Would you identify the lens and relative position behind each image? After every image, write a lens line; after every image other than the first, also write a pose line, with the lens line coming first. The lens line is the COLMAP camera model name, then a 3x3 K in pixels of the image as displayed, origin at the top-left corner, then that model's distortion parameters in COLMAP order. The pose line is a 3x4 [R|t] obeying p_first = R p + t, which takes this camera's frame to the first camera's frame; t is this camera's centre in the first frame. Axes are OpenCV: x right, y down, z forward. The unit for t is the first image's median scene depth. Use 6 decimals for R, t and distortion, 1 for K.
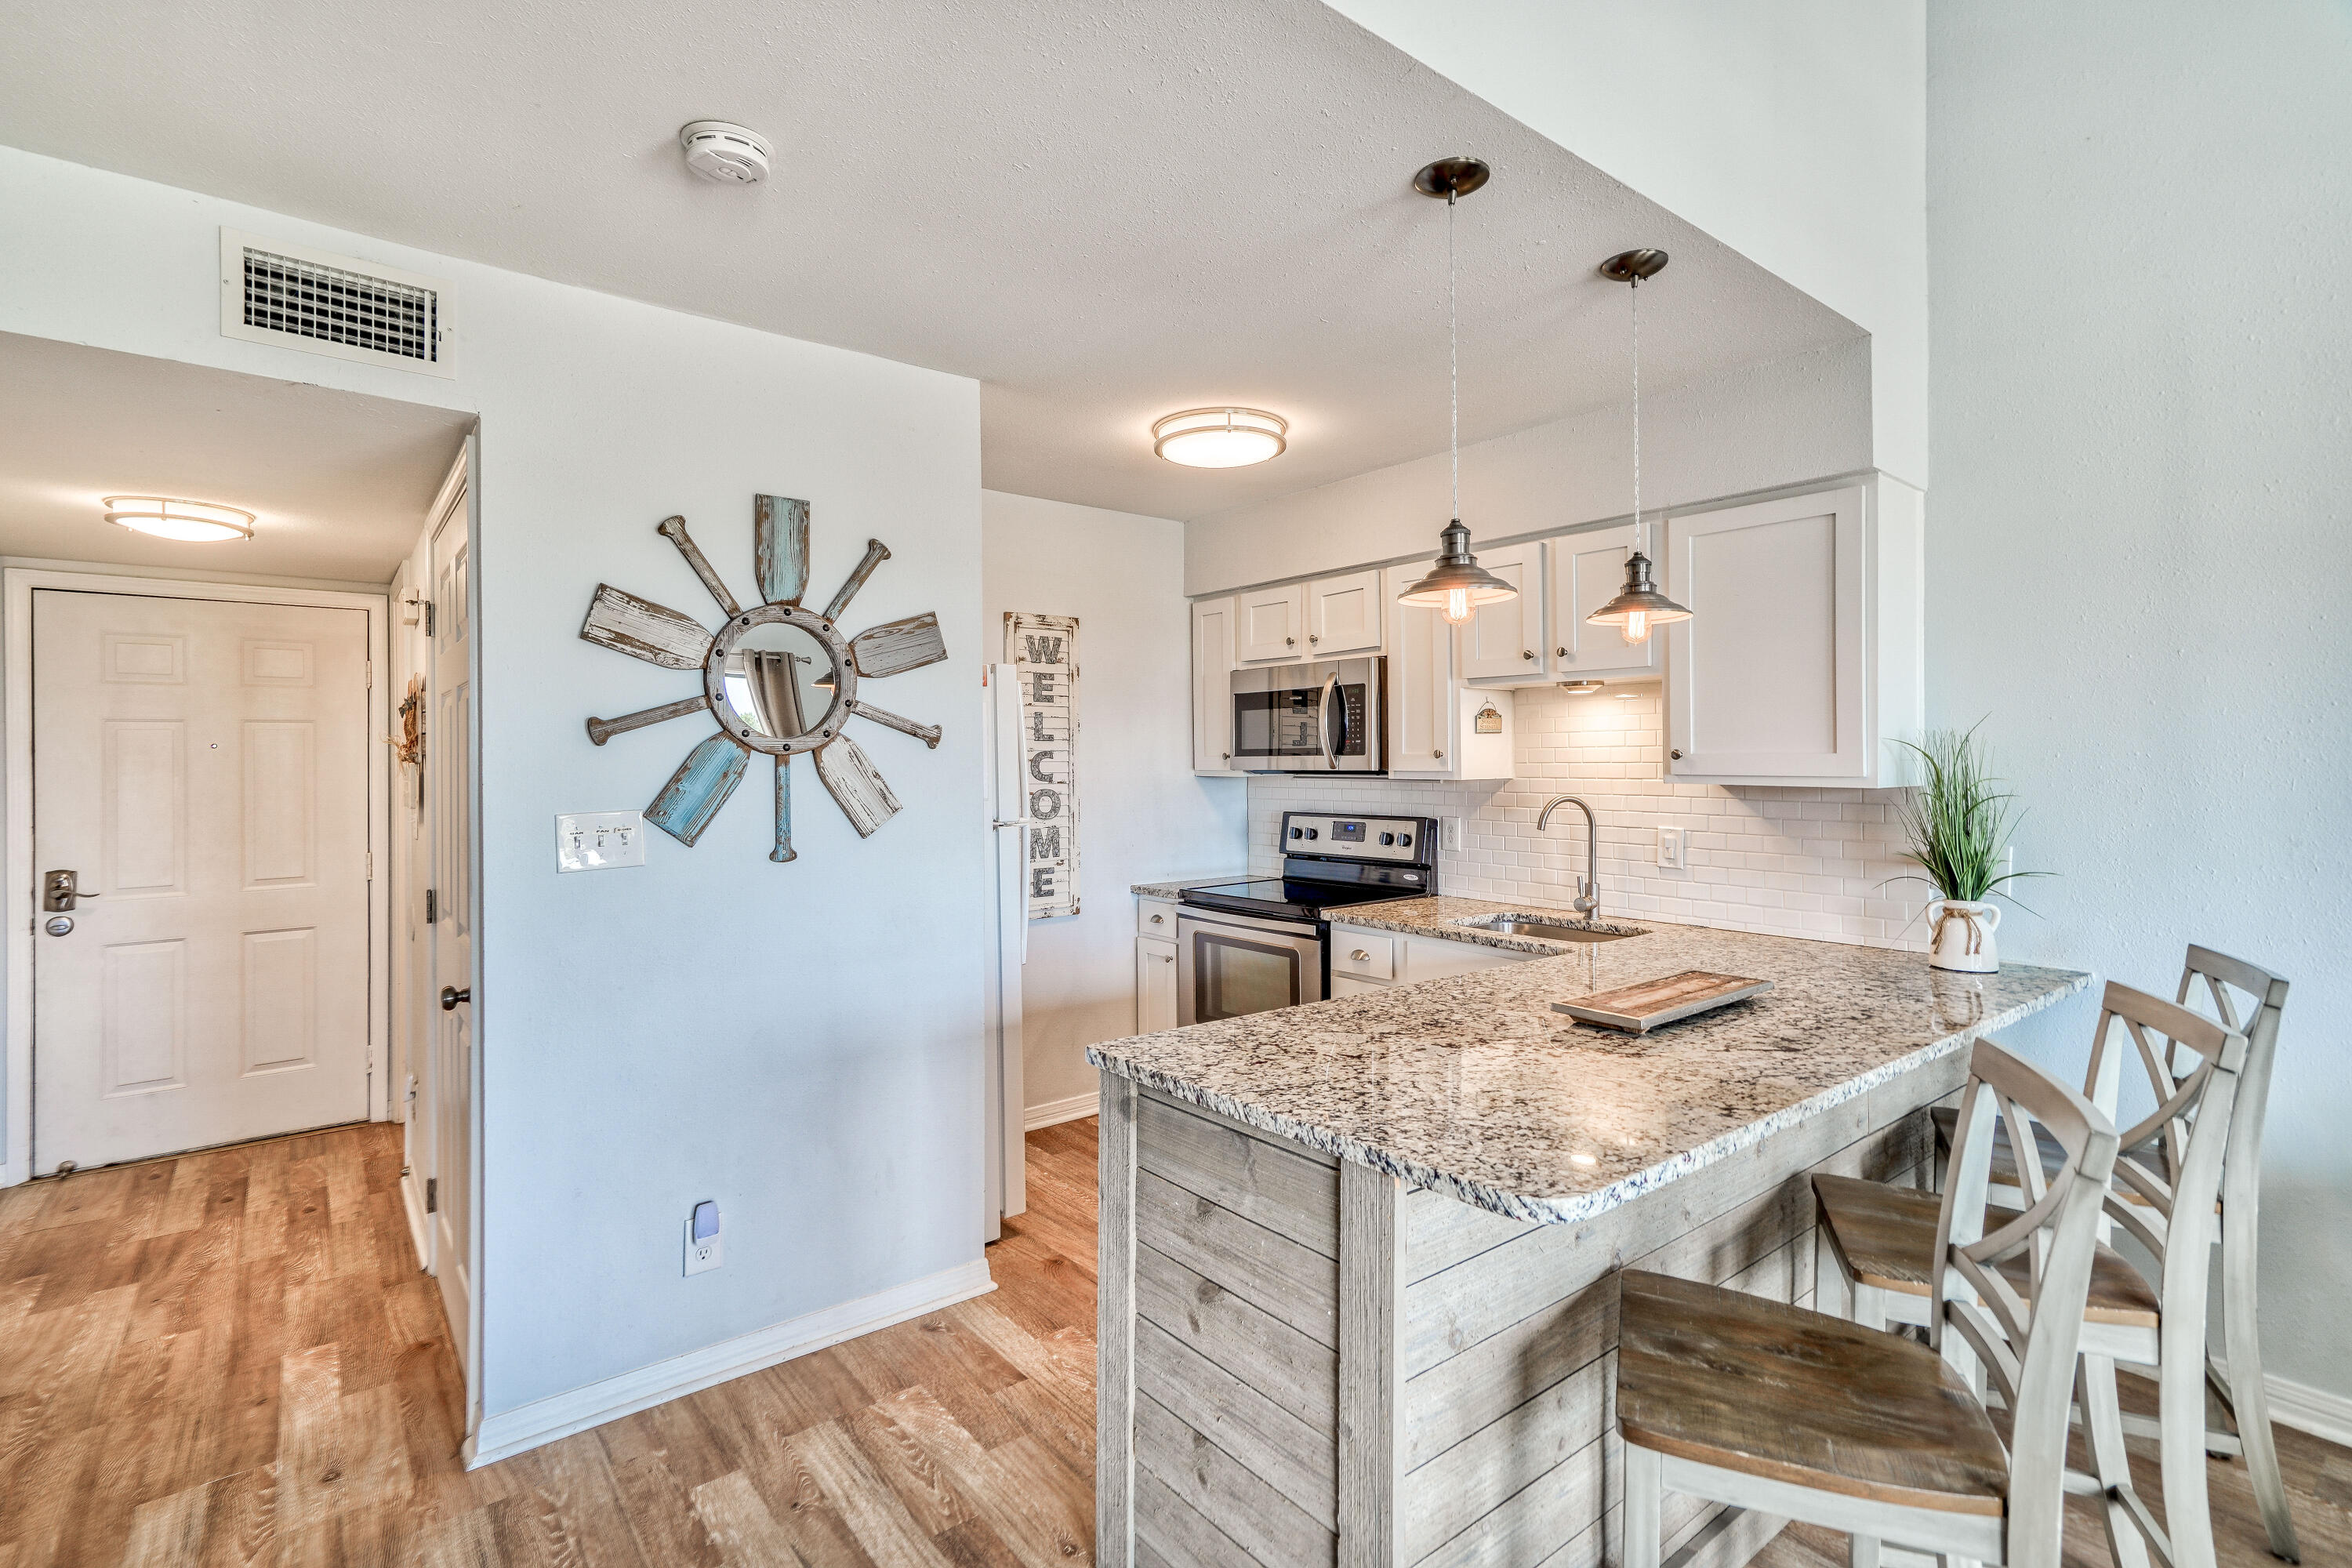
lens RADIAL K [[1102.1, 0, 1172.0], [0, 1102.1, 769.4], [0, 0, 1]] dist [-0.005686, 0.010845]
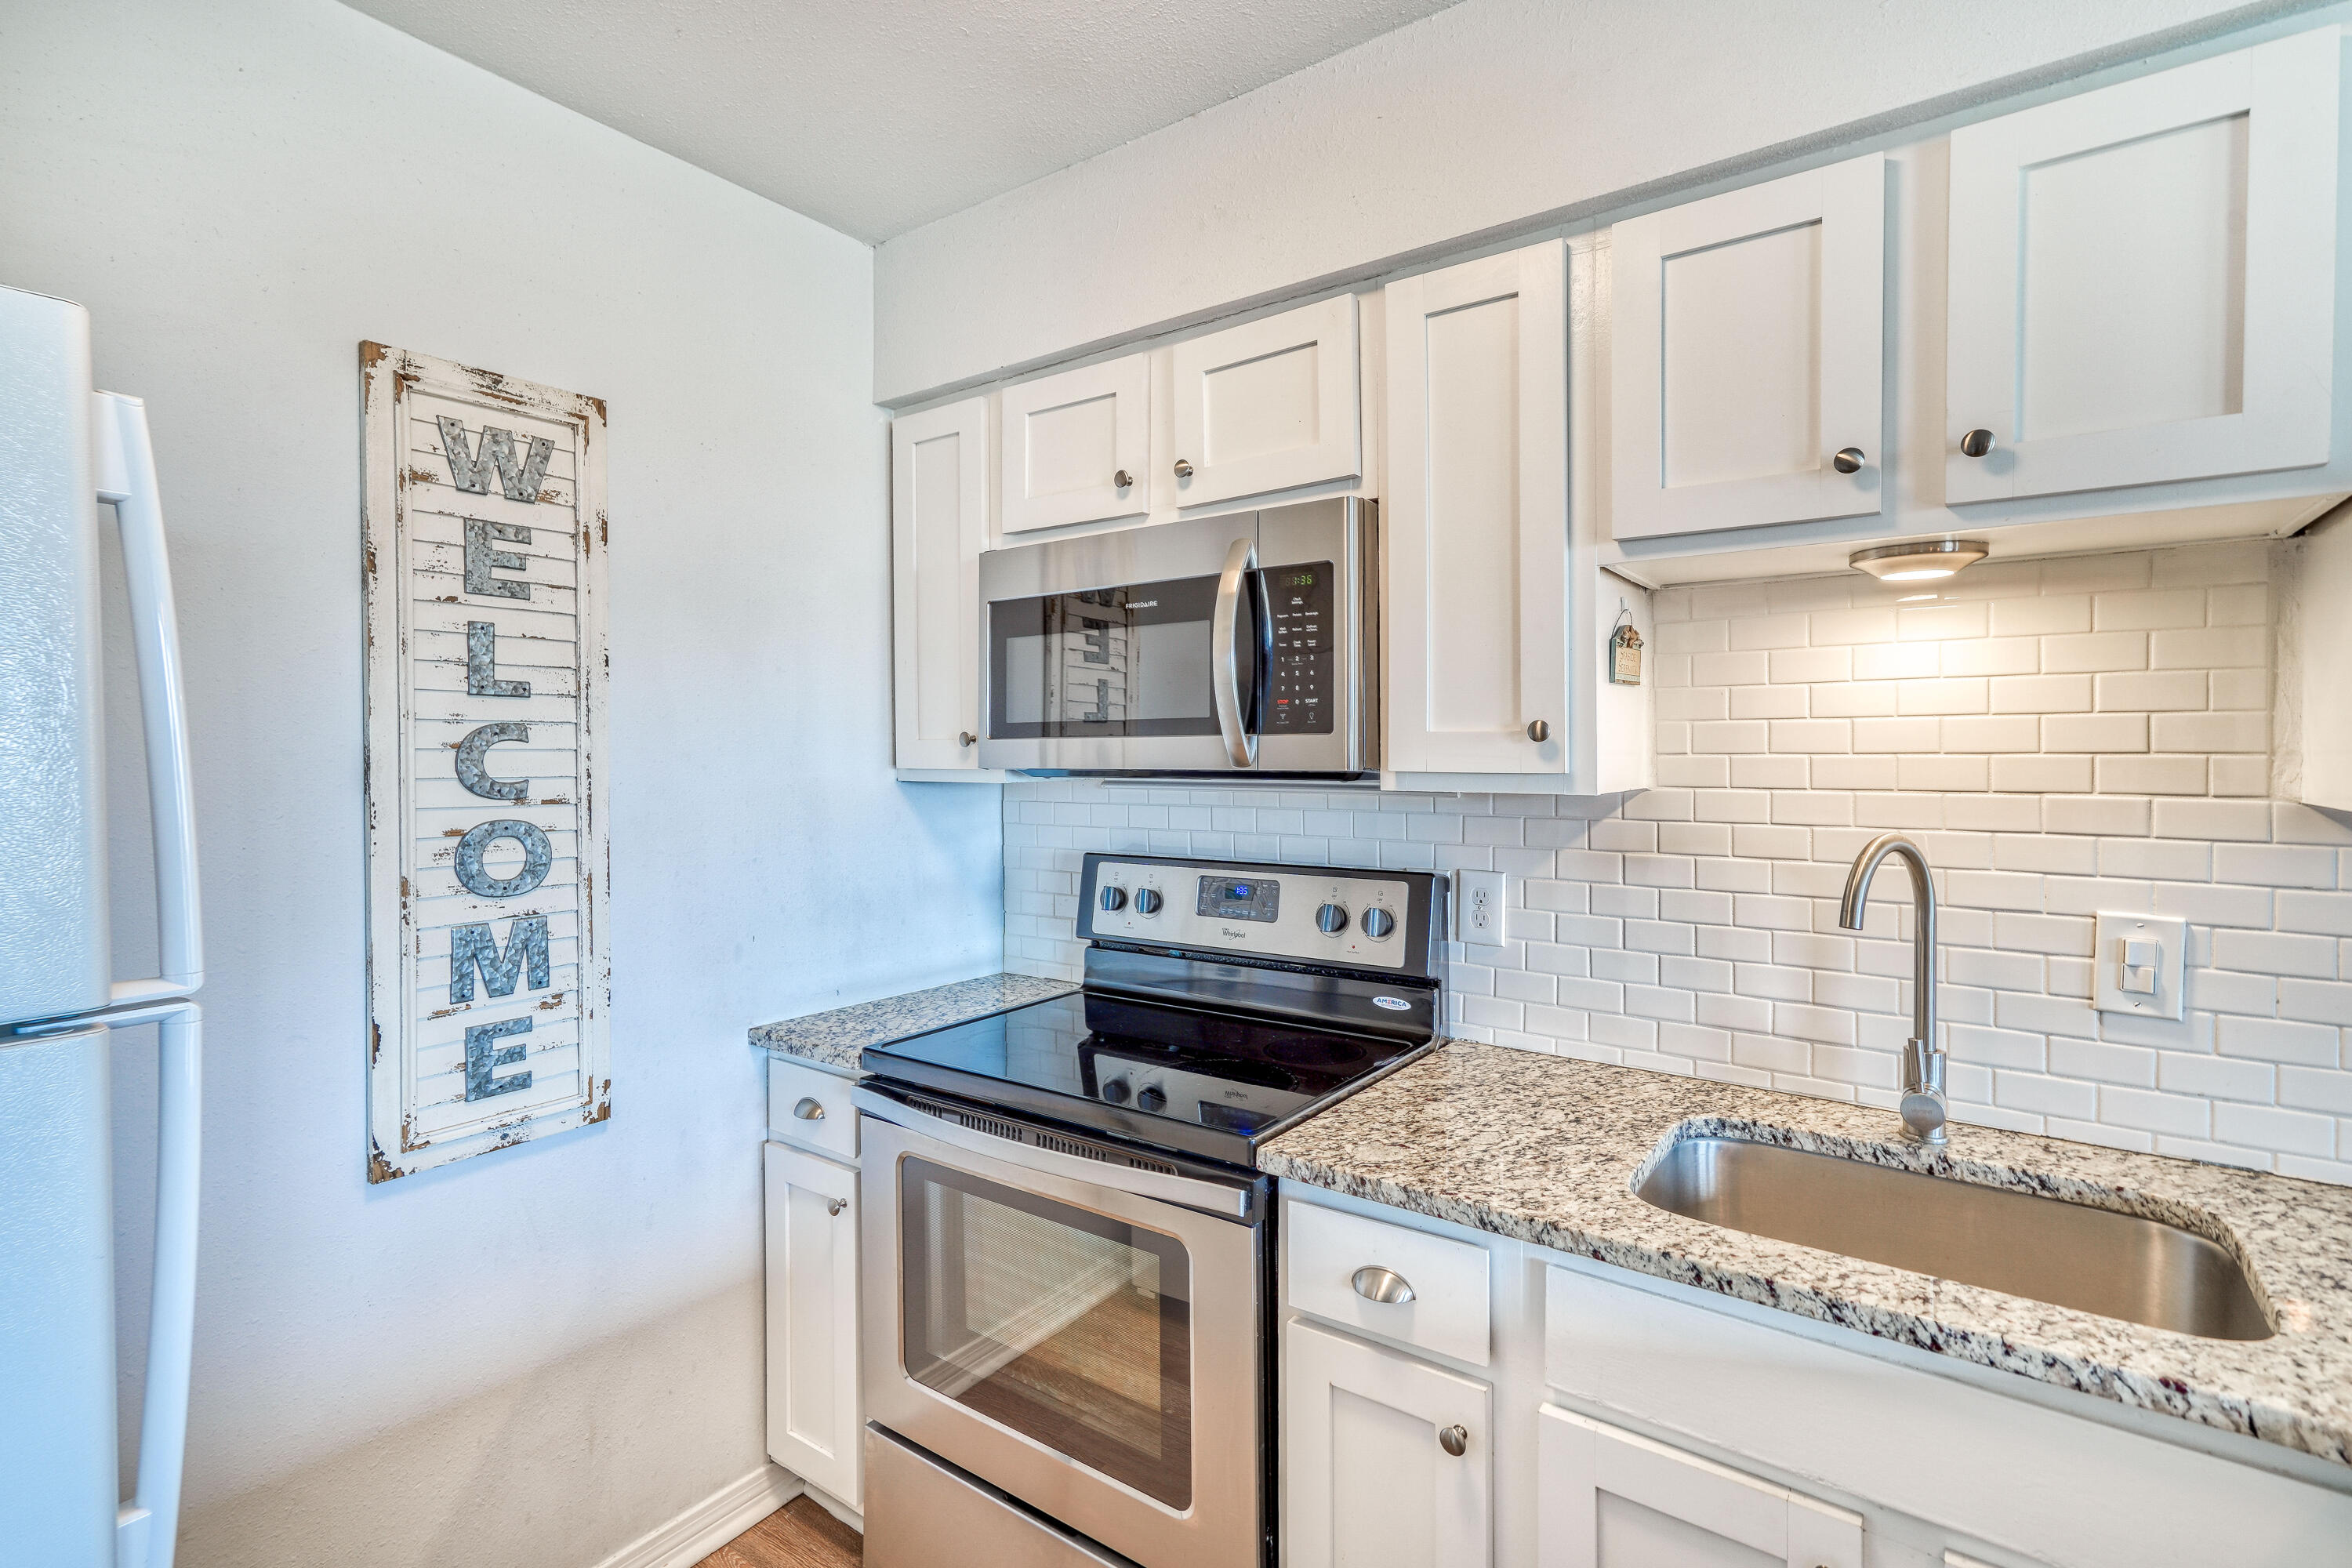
lens RADIAL K [[1102.1, 0, 1198.5], [0, 1102.1, 765.5], [0, 0, 1]] dist [-0.005686, 0.010845]
pose [[0.955232, -0.001974, 0.295852, 0.008164], [0.000885, 0.999992, 0.003814, -0.004520], [-0.295857, -0.003382, 0.955226, 0.922494]]
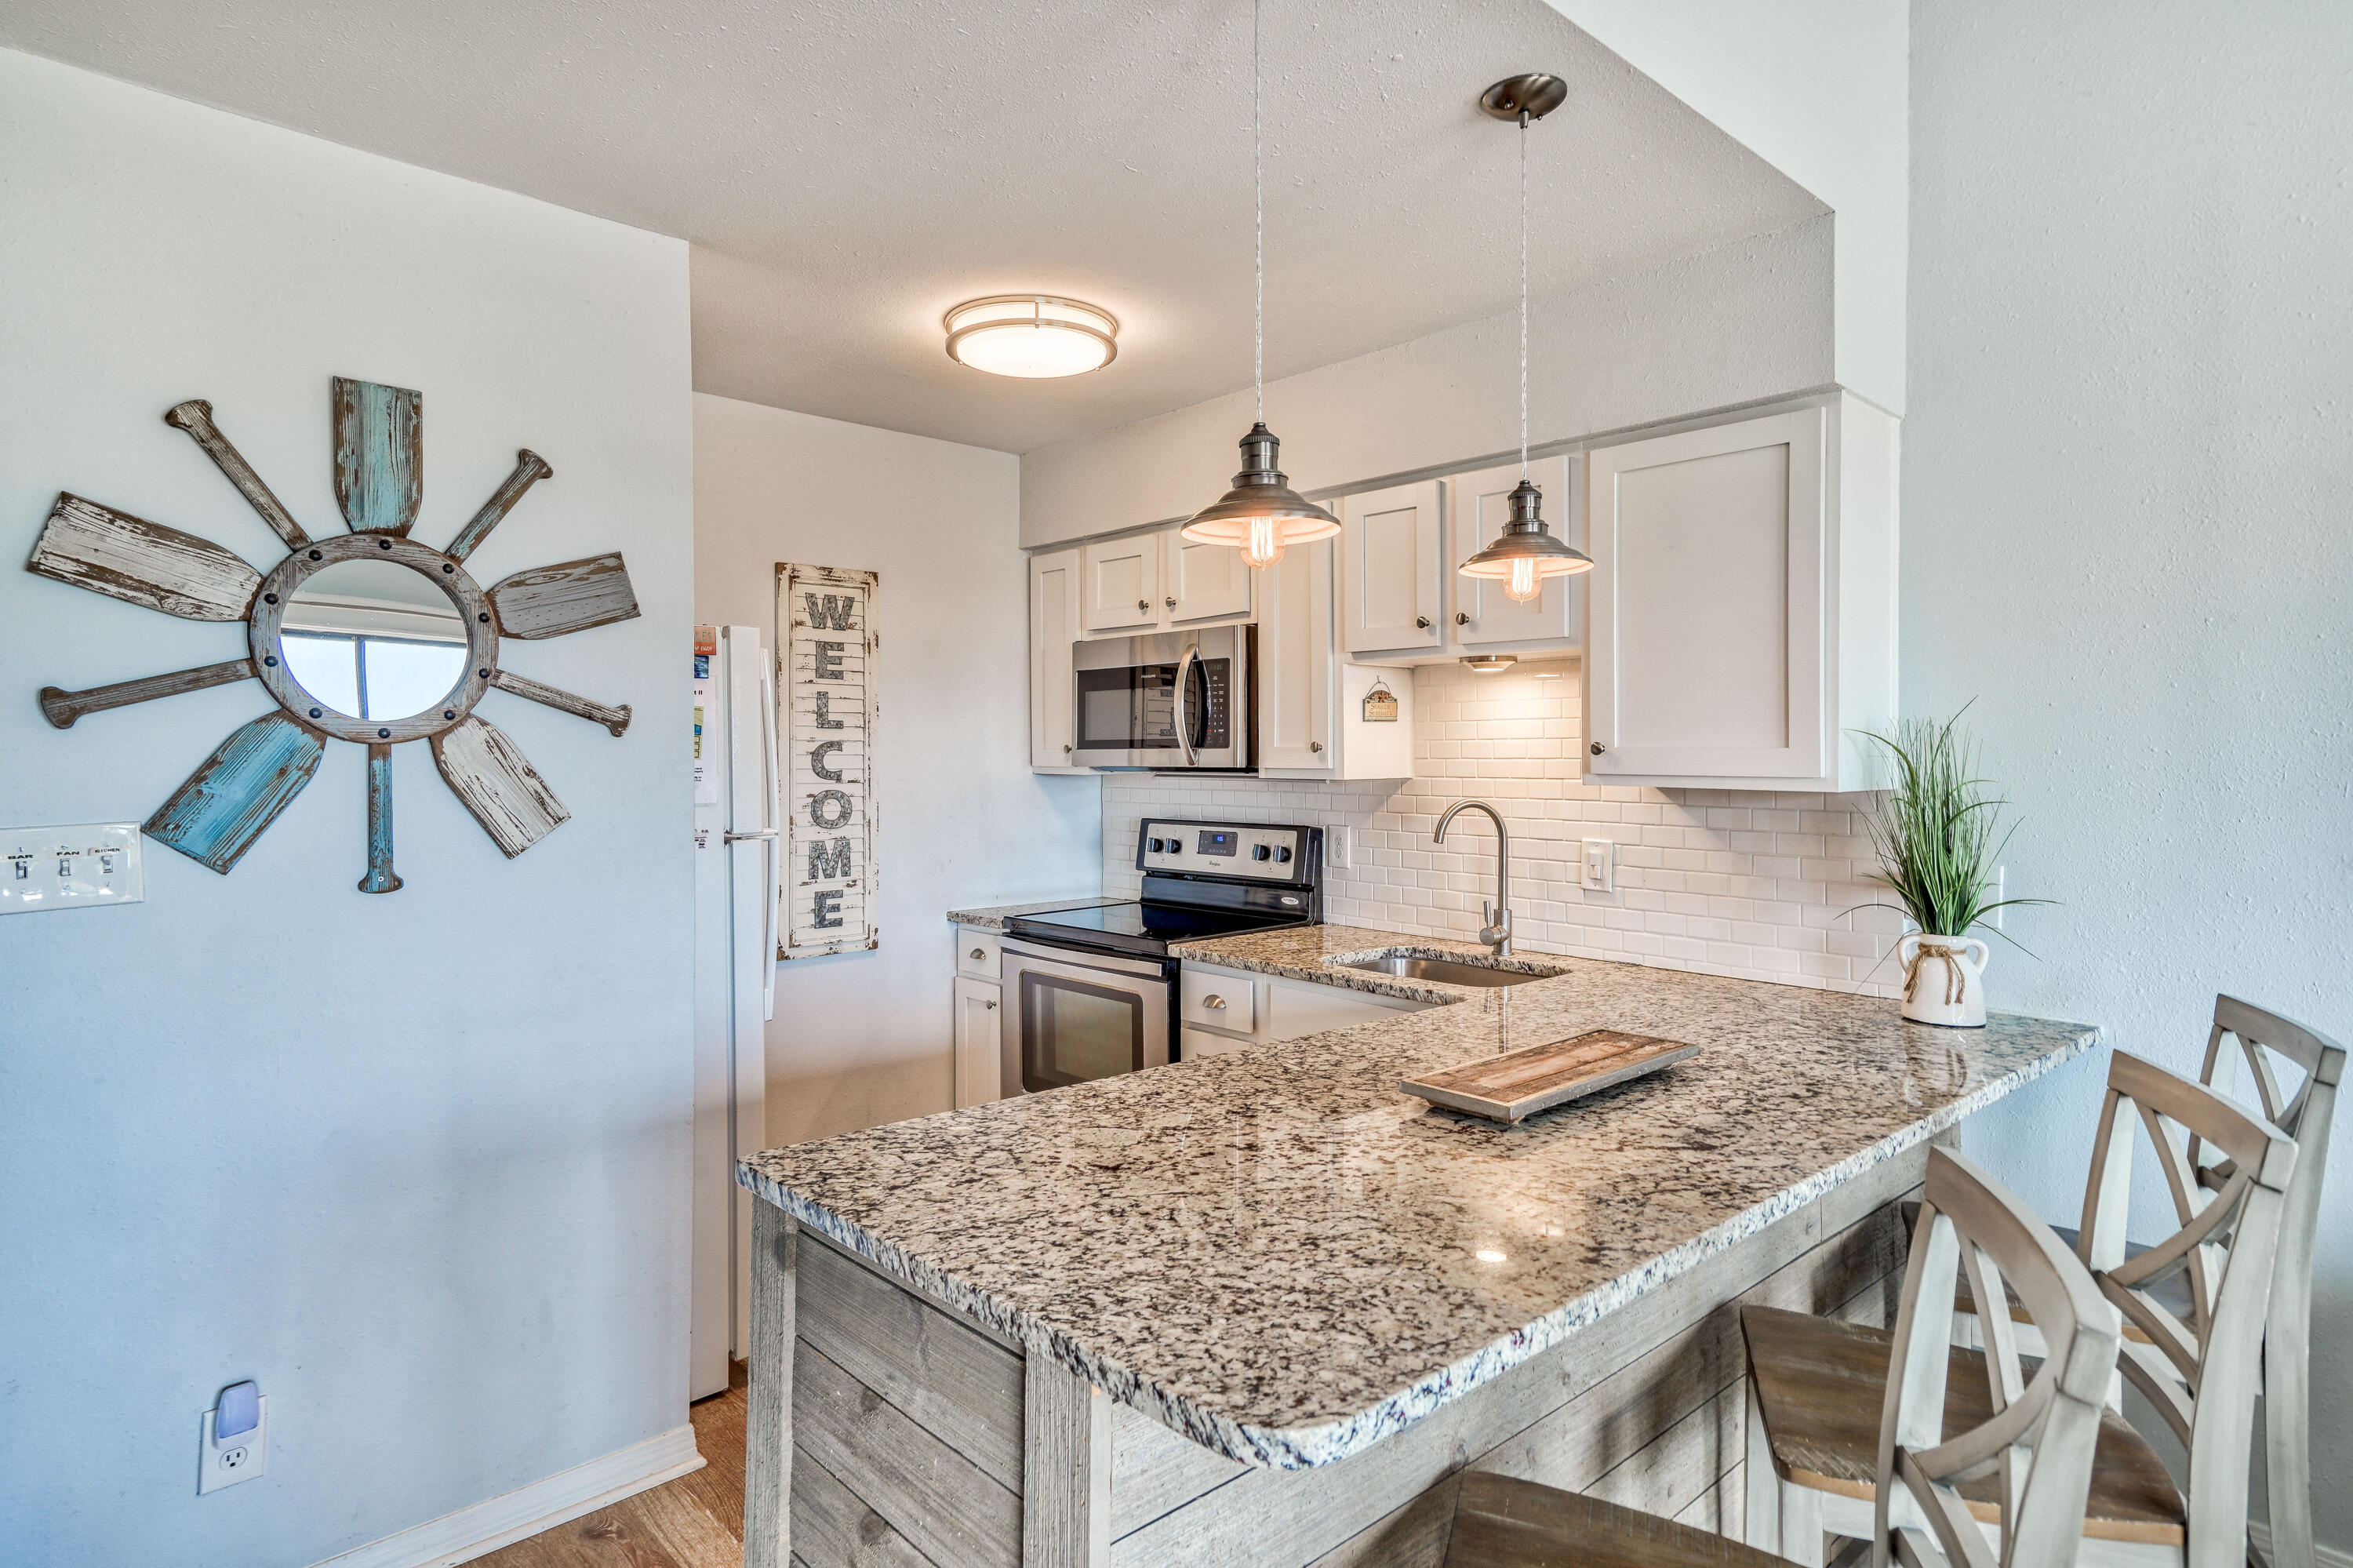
lens RADIAL K [[1293.6, 0, 1176.9], [0, 1293.6, 764.3], [0, 0, 1]] dist [0.030612, 0.005776]
pose [[0.997080, 0.003054, 0.076297, 0.098386], [-0.003000, 0.999995, -0.000822, -0.000617], [-0.076299, 0.000591, 0.997085, 0.107015]]
